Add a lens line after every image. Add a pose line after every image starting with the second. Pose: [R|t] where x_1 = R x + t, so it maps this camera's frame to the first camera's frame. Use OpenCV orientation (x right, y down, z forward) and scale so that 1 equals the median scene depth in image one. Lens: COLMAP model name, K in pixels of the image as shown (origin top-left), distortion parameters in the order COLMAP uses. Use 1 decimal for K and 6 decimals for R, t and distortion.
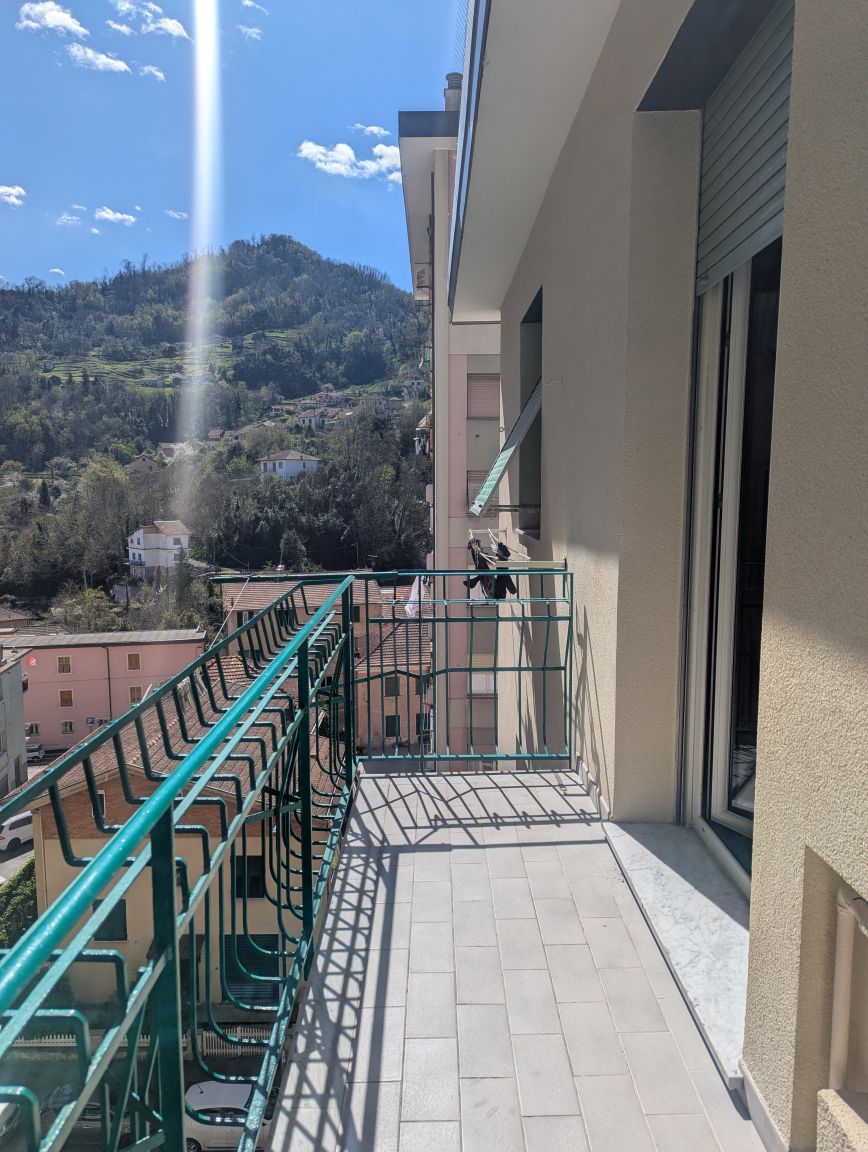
lens RADIAL K [[809.2, 0, 426.2], [0, 809.2, 578.1], [0, 0, 1]] dist [0.050429, -0.039077]
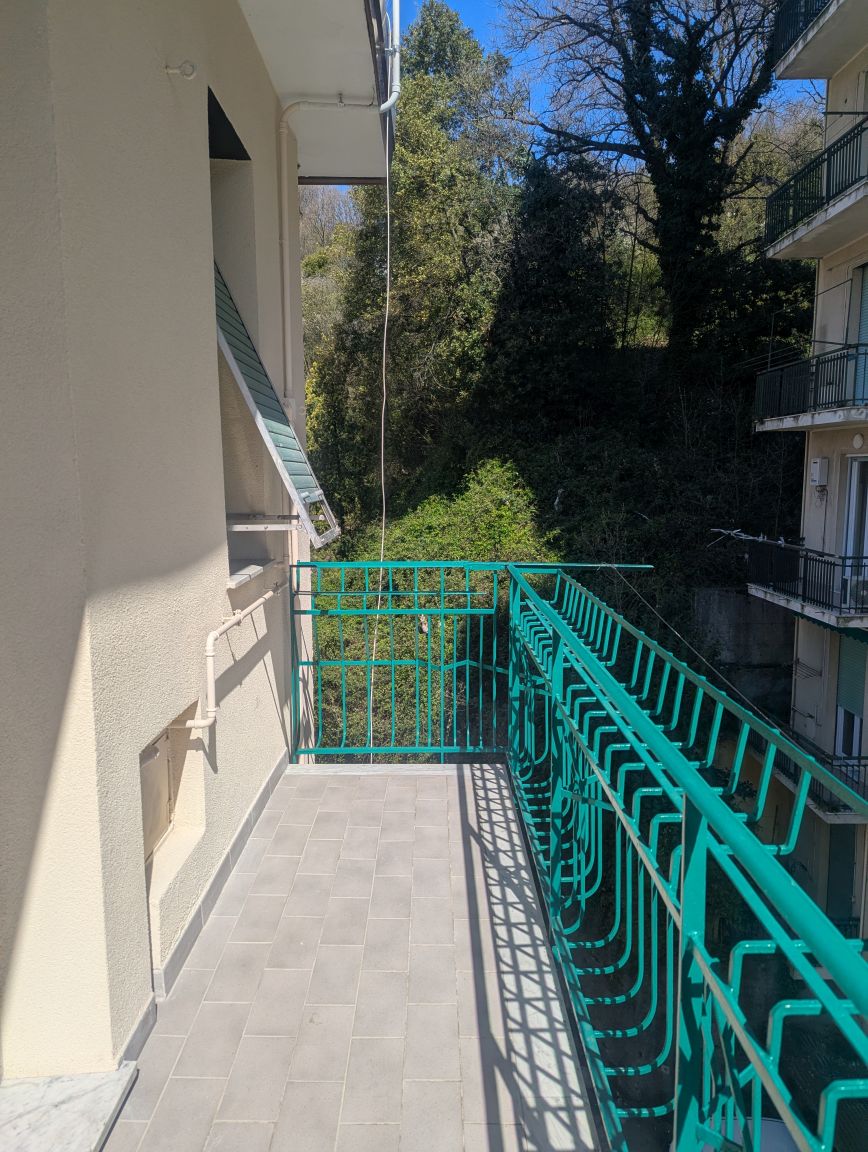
lens RADIAL K [[809.2, 0, 426.2], [0, 809.2, 578.1], [0, 0, 1]] dist [0.050429, -0.039077]
pose [[-0.999998, 0.001036, 0.001749, 0.009879], [0.001423, 0.971287, 0.237905, -0.219647], [-0.001452, 0.237907, -0.971287, 1.955301]]
